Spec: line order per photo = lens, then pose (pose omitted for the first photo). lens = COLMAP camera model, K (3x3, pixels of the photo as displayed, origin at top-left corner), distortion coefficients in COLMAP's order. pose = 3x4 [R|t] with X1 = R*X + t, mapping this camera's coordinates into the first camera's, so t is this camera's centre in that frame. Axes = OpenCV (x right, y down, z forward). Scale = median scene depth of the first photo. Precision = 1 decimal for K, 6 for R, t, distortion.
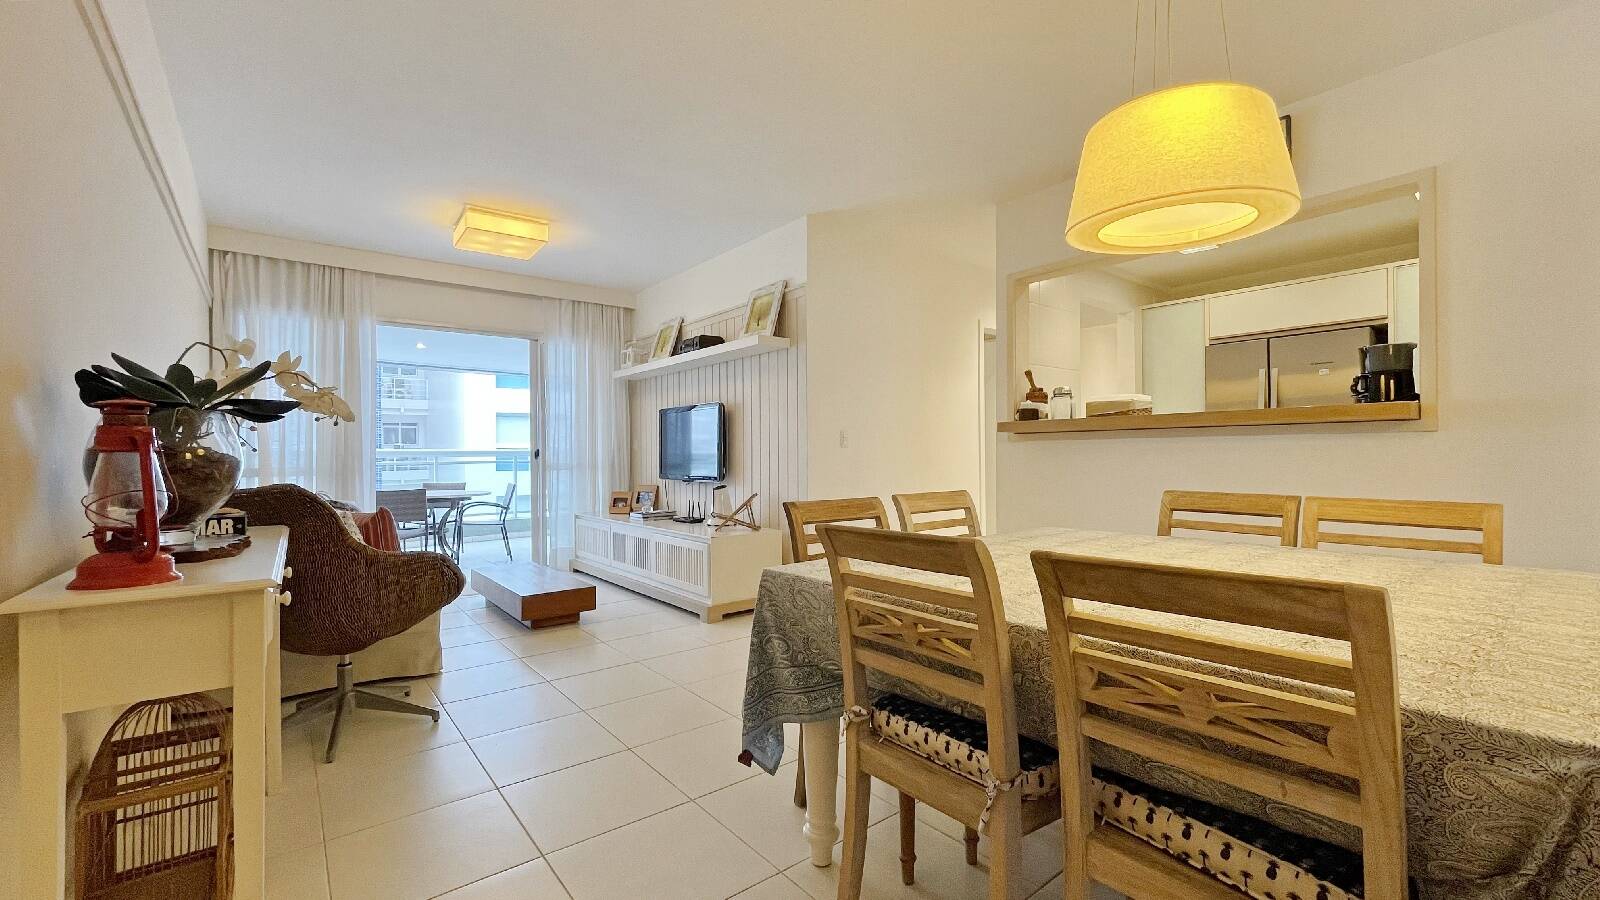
lens RADIAL K [[643.9, 0, 790.0], [0, 643.9, 451.9], [0, 0, 1]] dist [-0.003542, 0.000304]
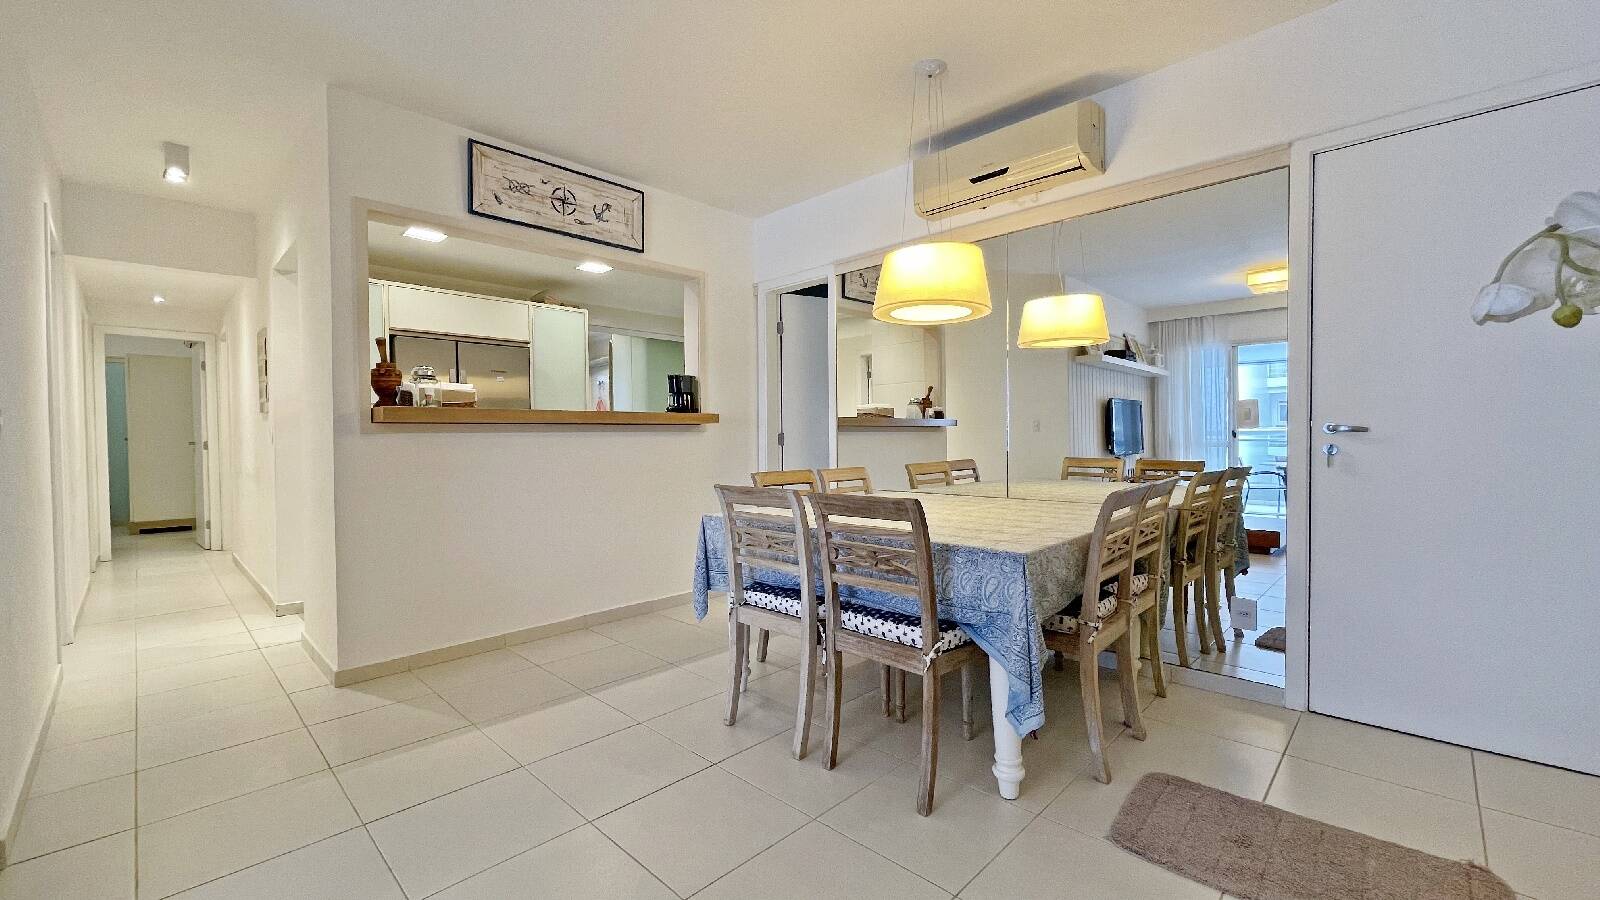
lens RADIAL K [[643.9, 0, 797.7], [0, 643.9, 446.1], [0, 0, 1]] dist [-0.003542, 0.000304]
pose [[-0.127468, -0.002983, 0.991838, -0.362410], [0.007608, 0.999963, 0.003986, -0.000873], [-0.991814, 0.008054, -0.127440, 0.521564]]
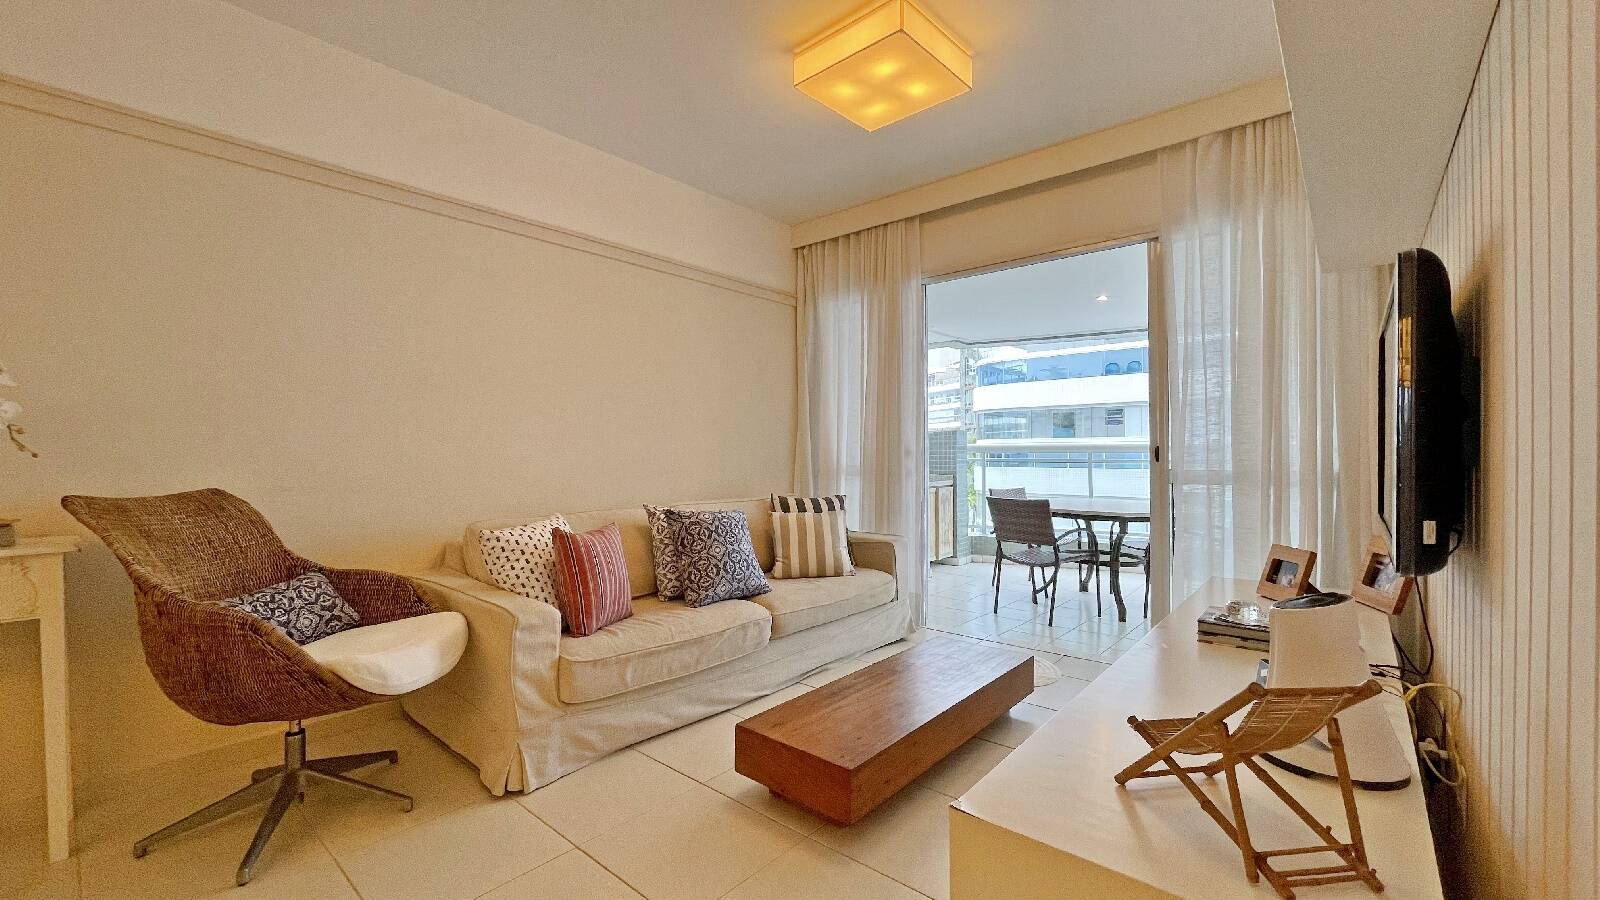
lens RADIAL K [[643.9, 0, 797.8], [0, 643.9, 447.9], [0, 0, 1]] dist [-0.003542, 0.000304]
pose [[0.183590, 0.003948, -0.982995, 0.088783], [0.005078, 0.999975, 0.004965, -0.006453], [0.982990, -0.005903, 0.183566, 0.760061]]
